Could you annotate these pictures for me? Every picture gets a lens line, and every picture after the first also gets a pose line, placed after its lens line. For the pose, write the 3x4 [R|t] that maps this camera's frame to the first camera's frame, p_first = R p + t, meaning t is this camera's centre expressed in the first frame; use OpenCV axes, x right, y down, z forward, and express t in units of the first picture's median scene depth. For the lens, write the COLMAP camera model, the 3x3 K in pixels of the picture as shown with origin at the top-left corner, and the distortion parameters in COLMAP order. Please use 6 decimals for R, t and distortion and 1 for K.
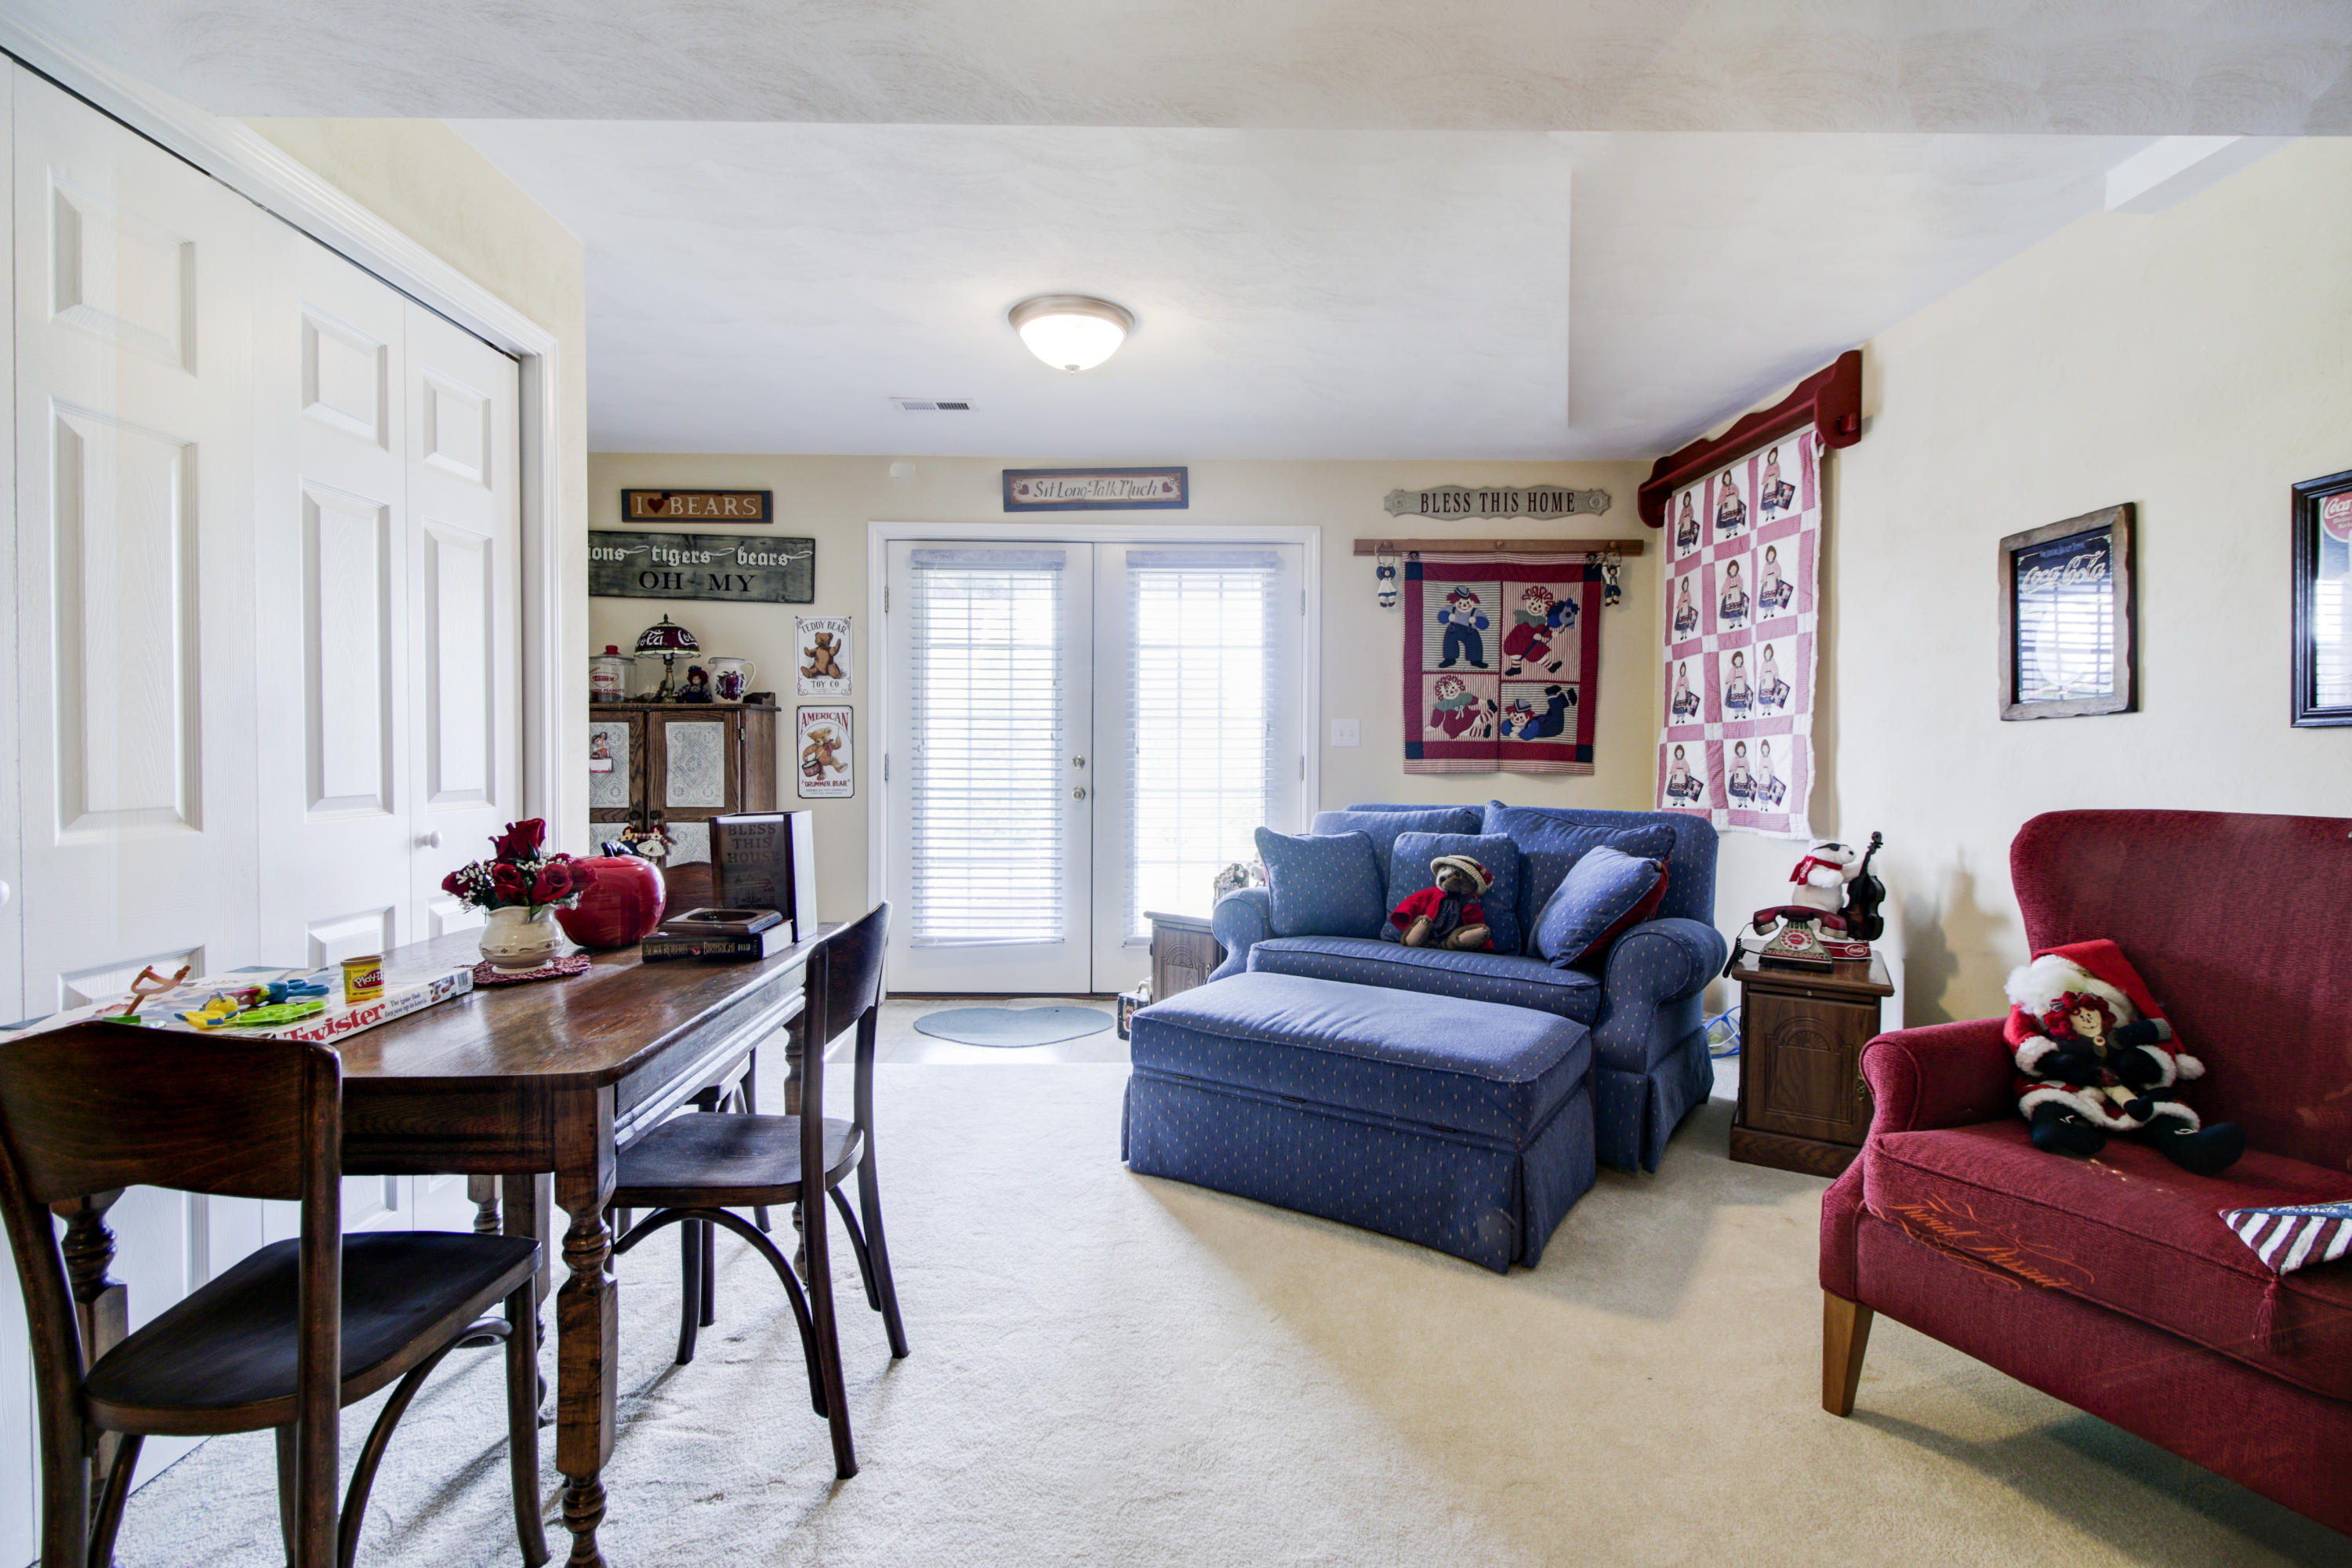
lens RADIAL K [[1074.7, 0, 1164.3], [0, 1074.7, 769.9], [0, 0, 1]] dist [0.009124, -0.008325]
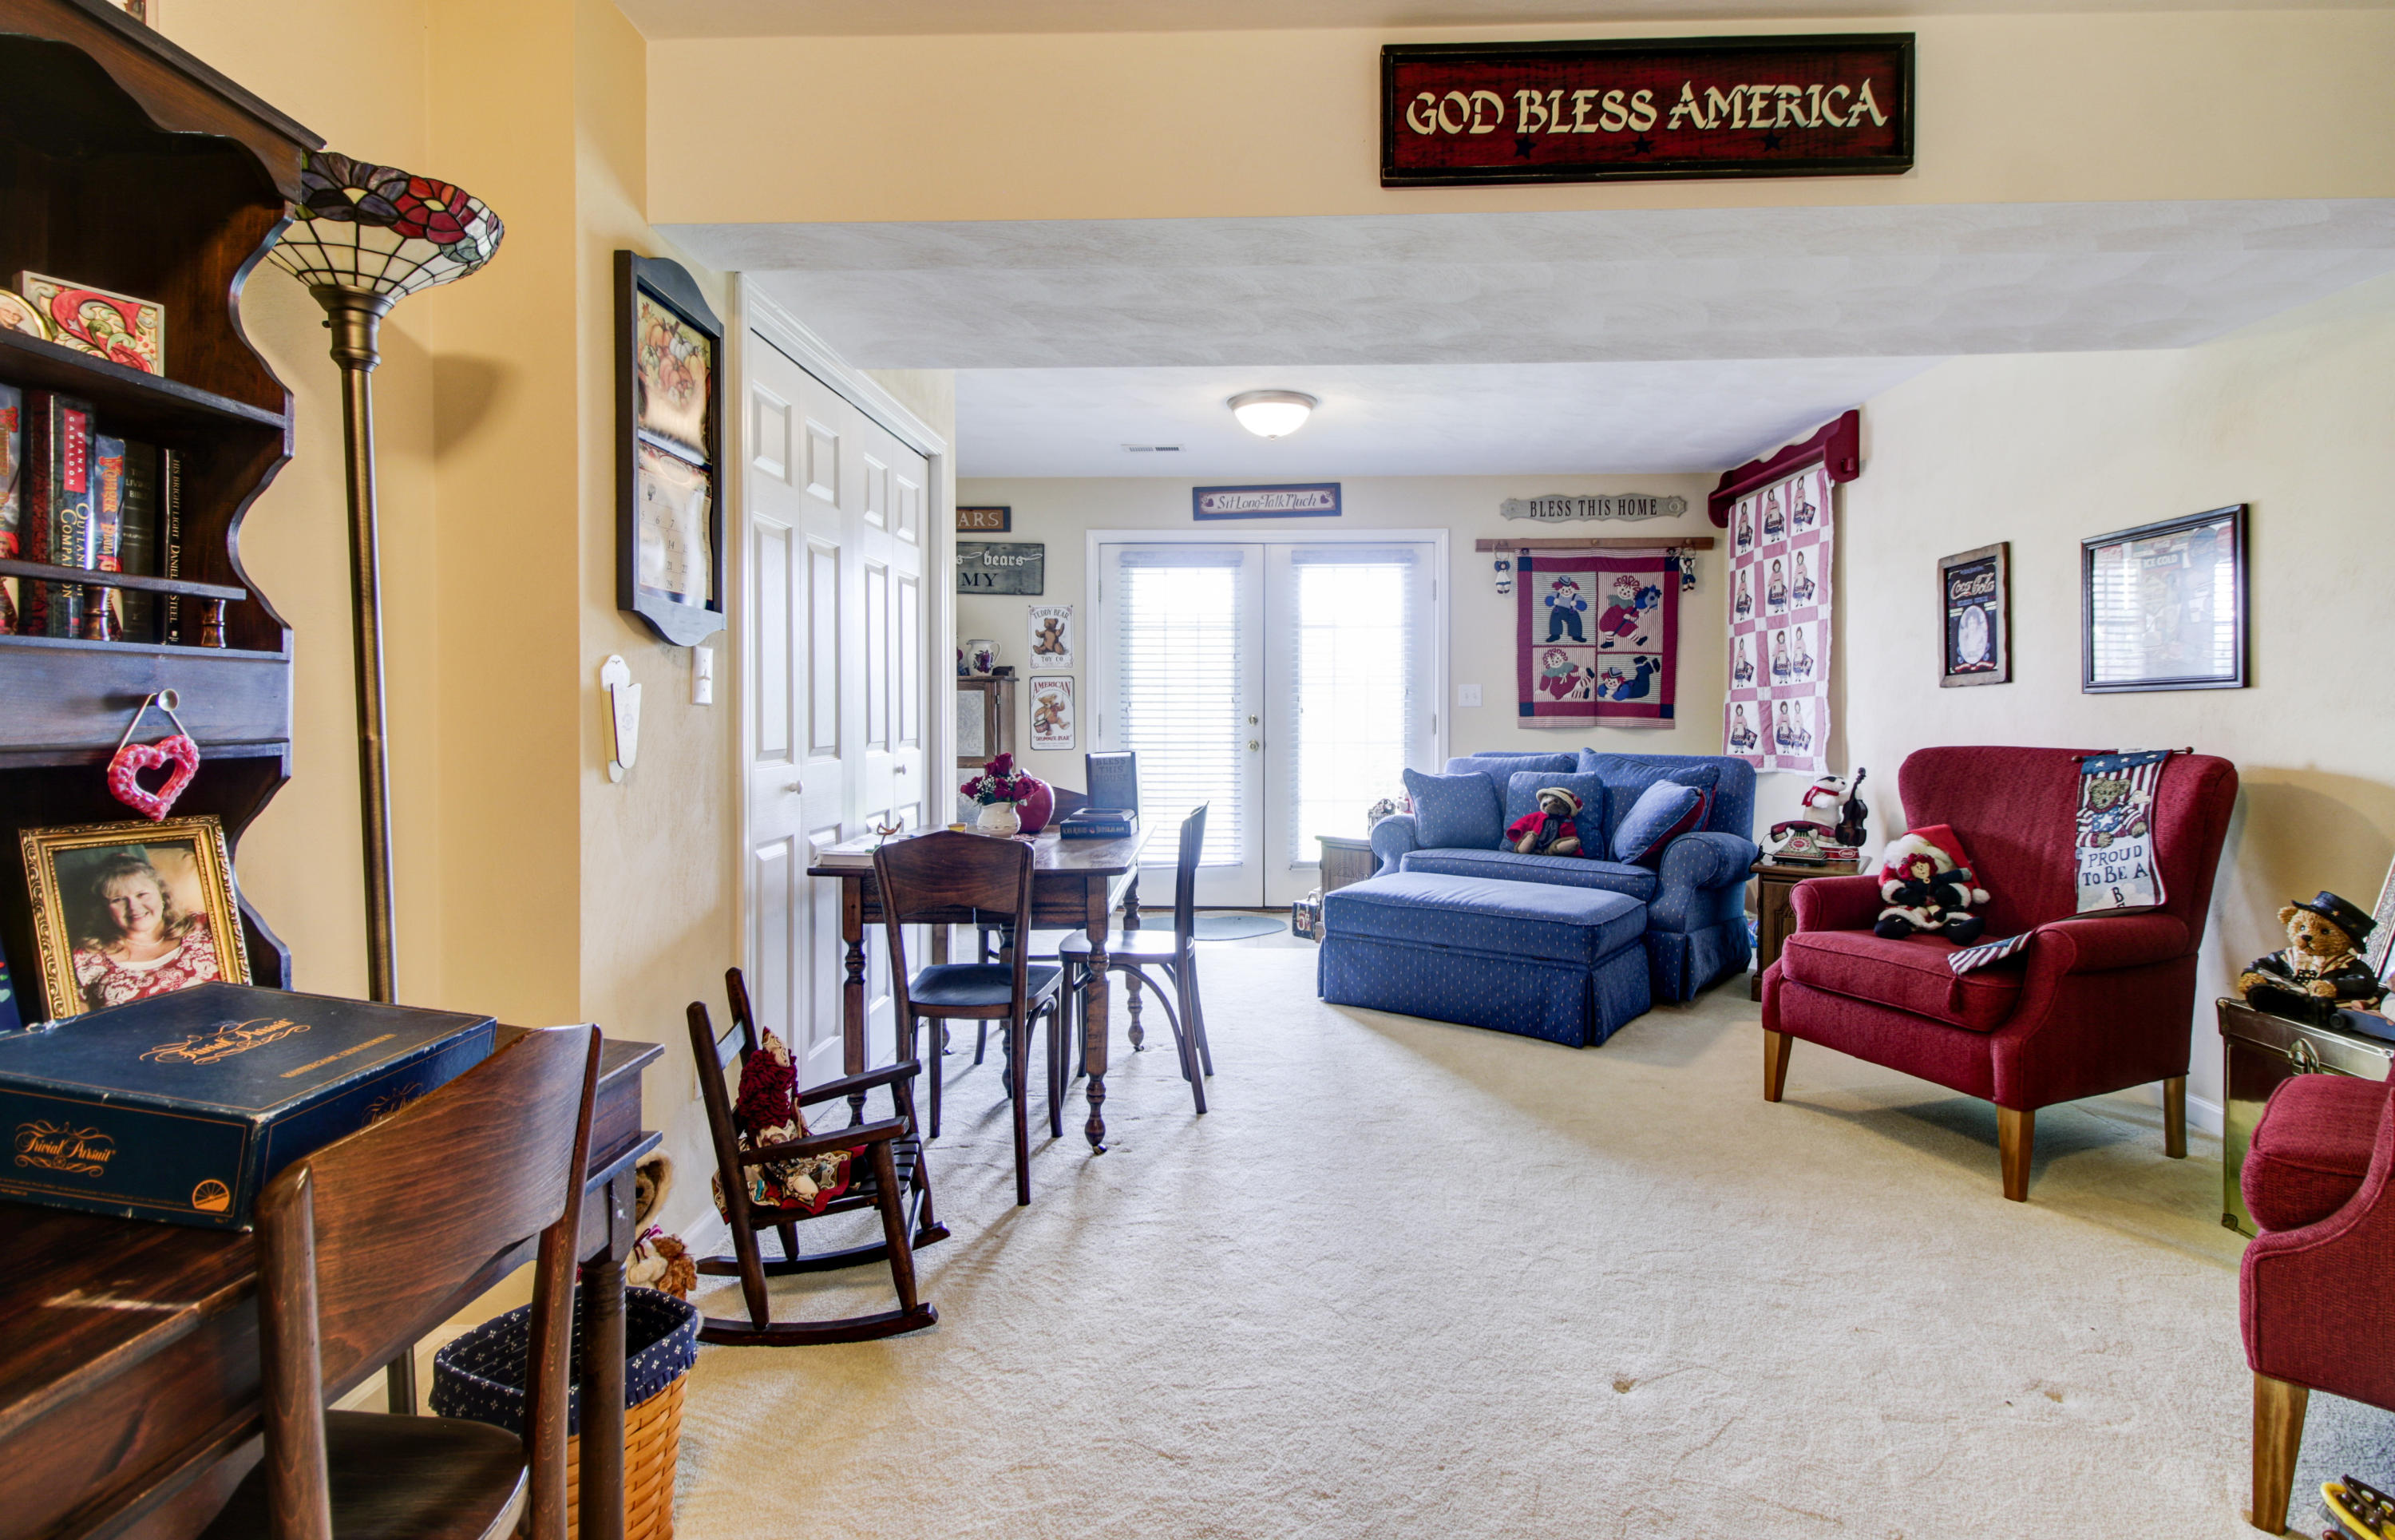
lens RADIAL K [[1138.1, 0, 1222.7], [0, 1138.1, 720.8], [0, 0, 1]] dist [0.004934, -0.000560]
pose [[0.999157, -0.004750, -0.040779, -0.102733], [0.004436, 0.999960, -0.007806, 0.005825], [0.040814, 0.007619, 0.999138, -0.525600]]
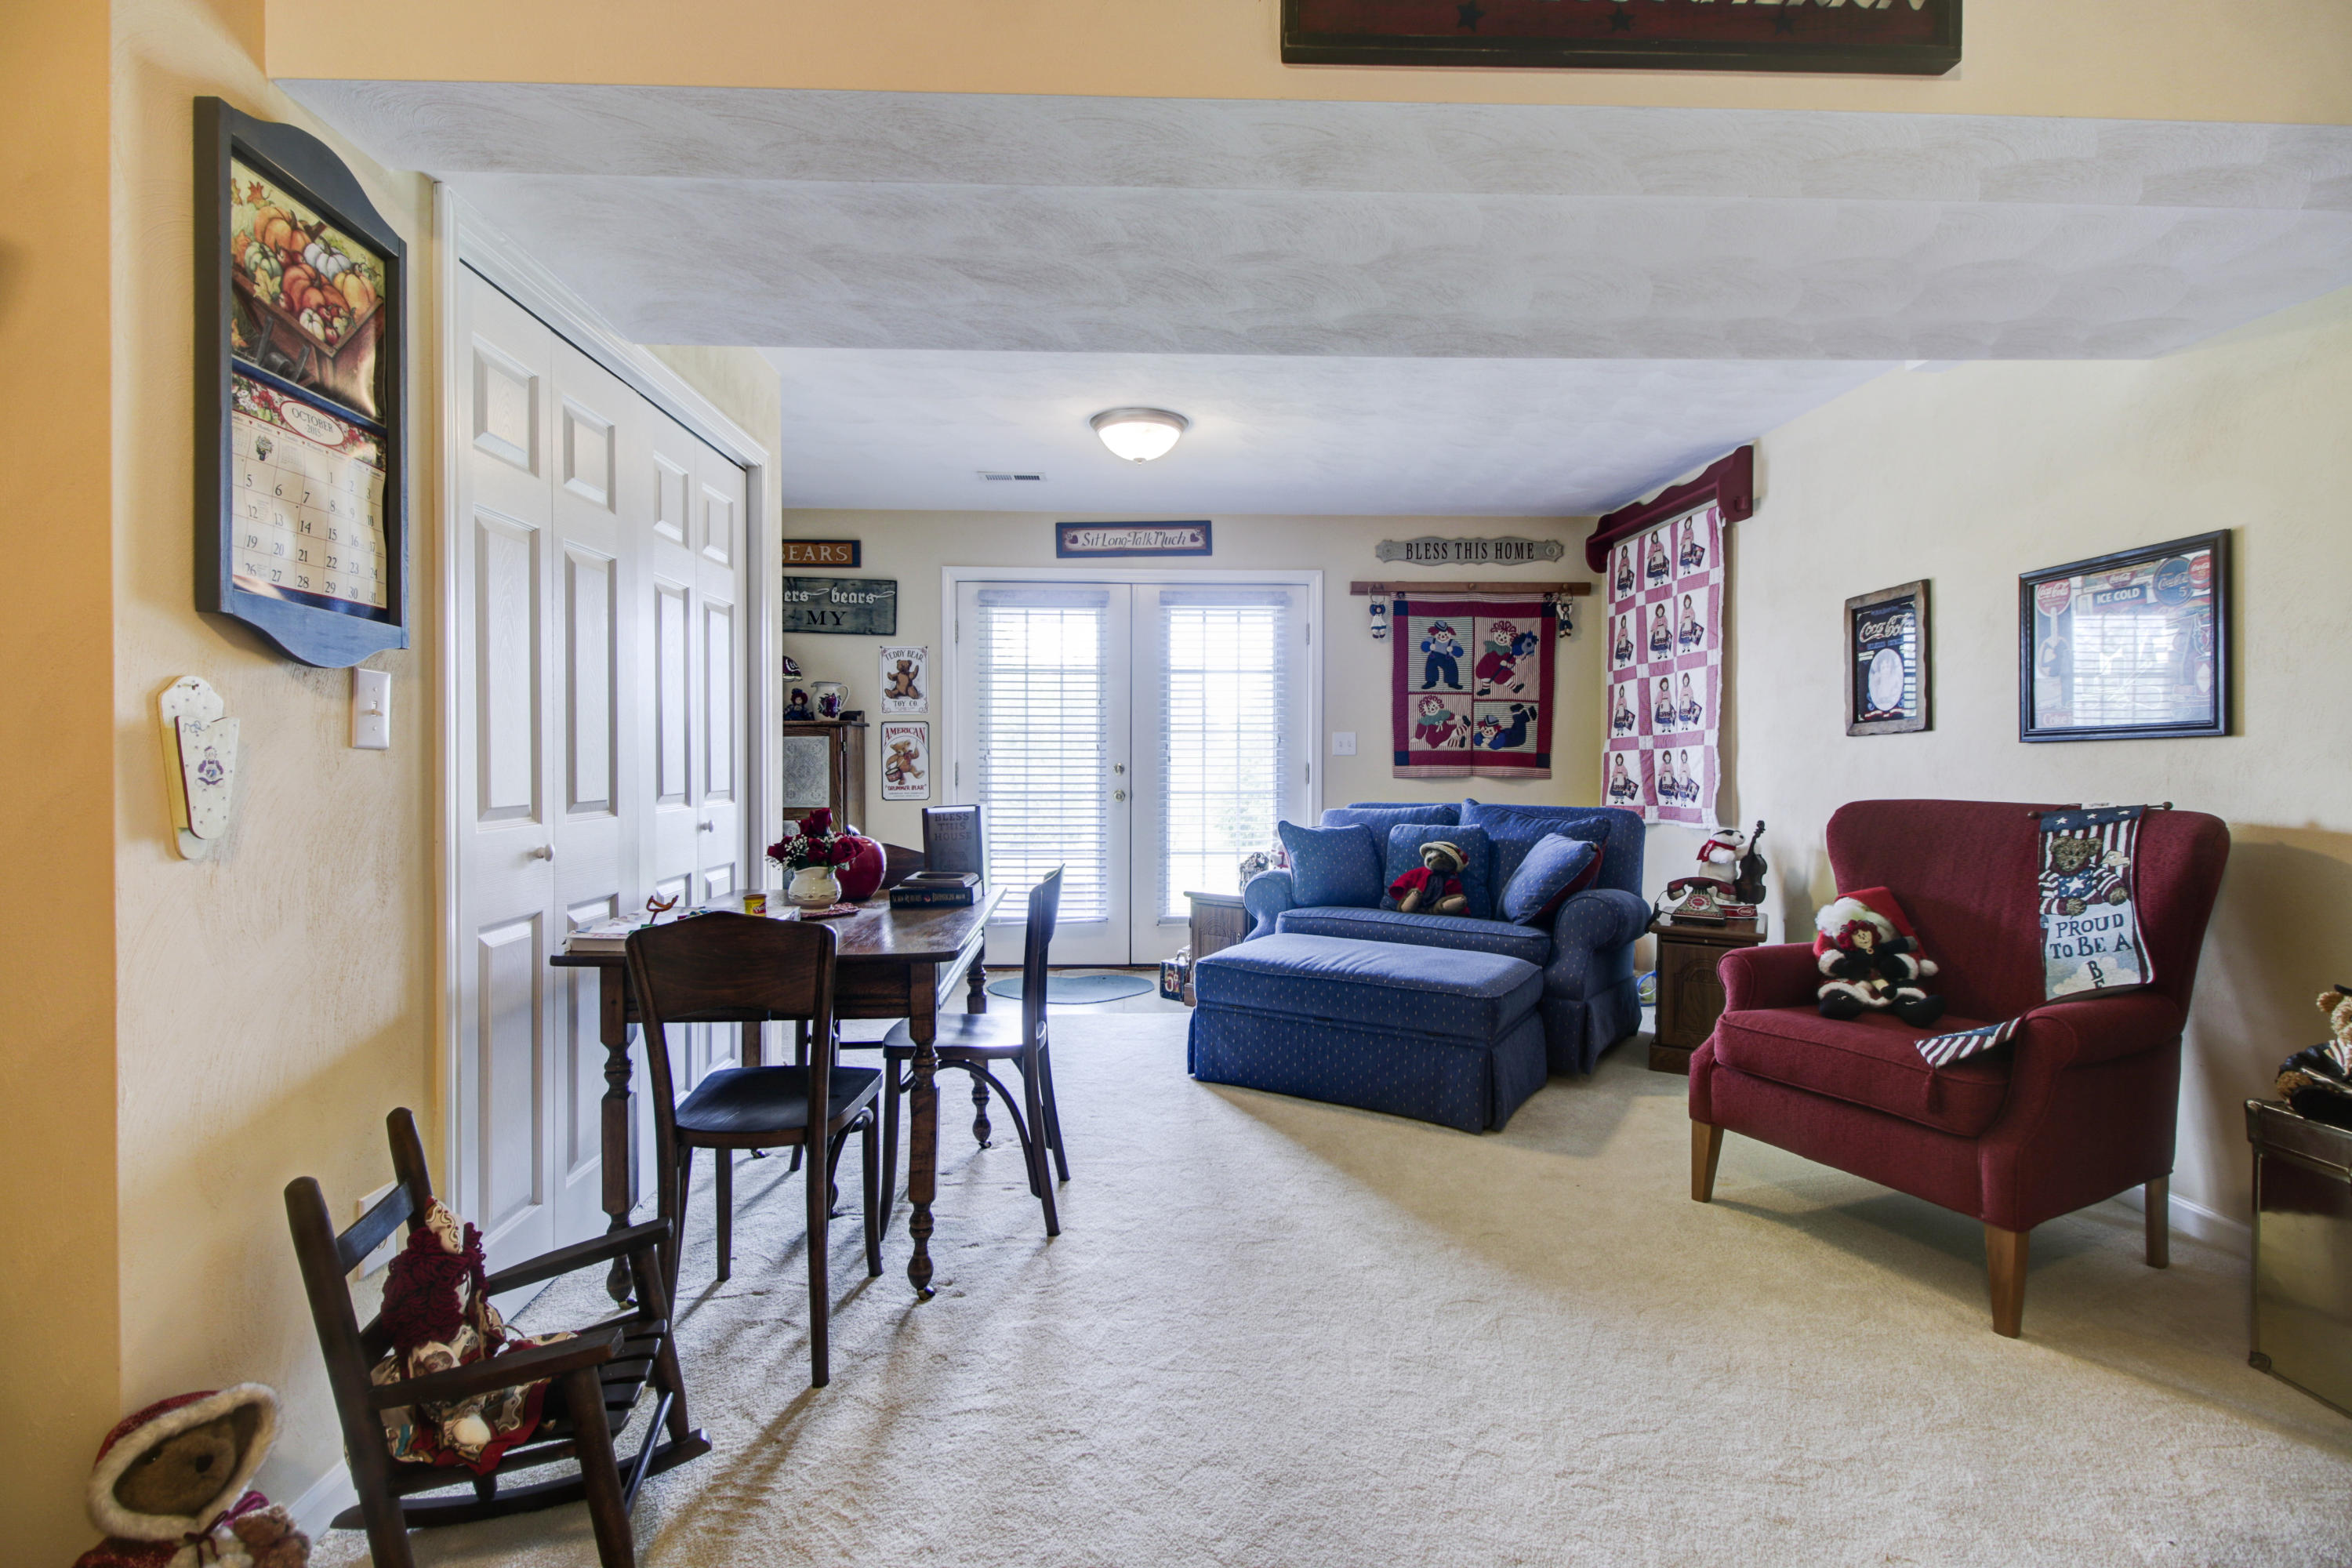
lens RADIAL K [[1074.7, 0, 1163.2], [0, 1074.7, 771.2], [0, 0, 1]] dist [0.009124, -0.008325]
pose [[0.999707, -0.002854, 0.024055, -0.100082], [0.002980, 0.999982, -0.005208, 0.002571], [-0.024040, 0.005279, 0.999697, -0.307241]]
